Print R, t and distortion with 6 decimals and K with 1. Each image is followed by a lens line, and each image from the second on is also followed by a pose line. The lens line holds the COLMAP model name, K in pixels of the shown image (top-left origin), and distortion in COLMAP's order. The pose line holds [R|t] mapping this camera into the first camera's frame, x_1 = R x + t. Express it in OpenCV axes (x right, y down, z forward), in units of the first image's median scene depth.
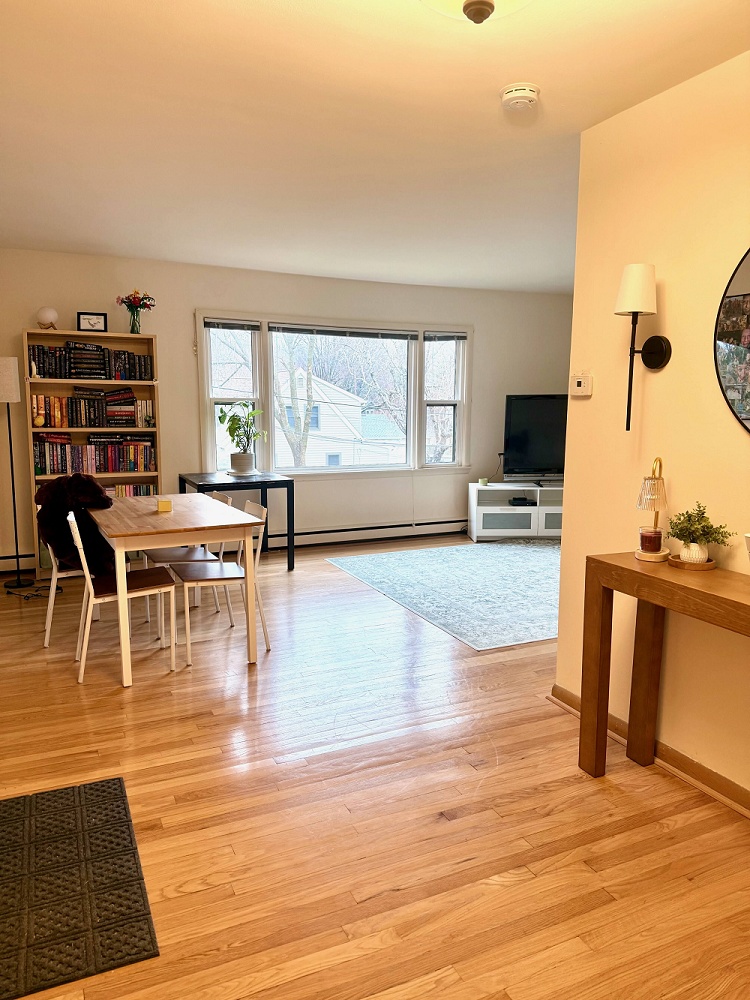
lens RADIAL K [[701.3, 0, 377.0], [0, 701.3, 505.0], [0, 0, 1]] dist [0.009592, -0.000806]
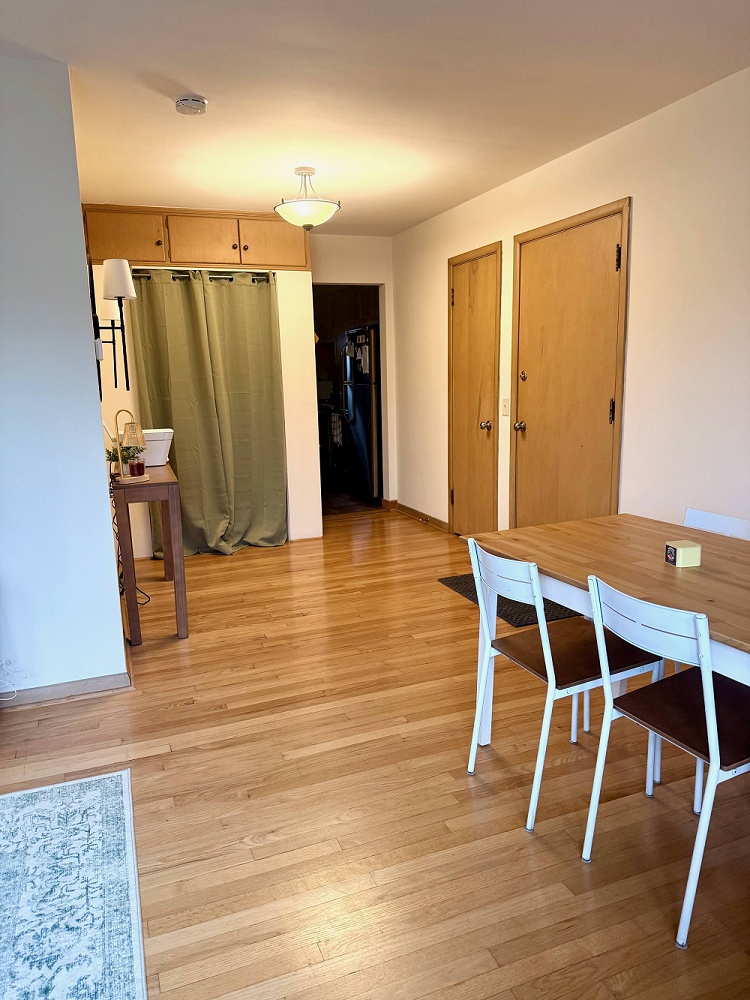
lens RADIAL K [[701.3, 0, 374.9], [0, 701.3, 503.5], [0, 0, 1]] dist [0.009592, -0.000806]
pose [[-0.997750, 0.008776, 0.066462, -0.092839], [0.029598, 0.947201, 0.319270, -0.166798], [-0.060151, 0.320519, -0.945330, 1.221917]]
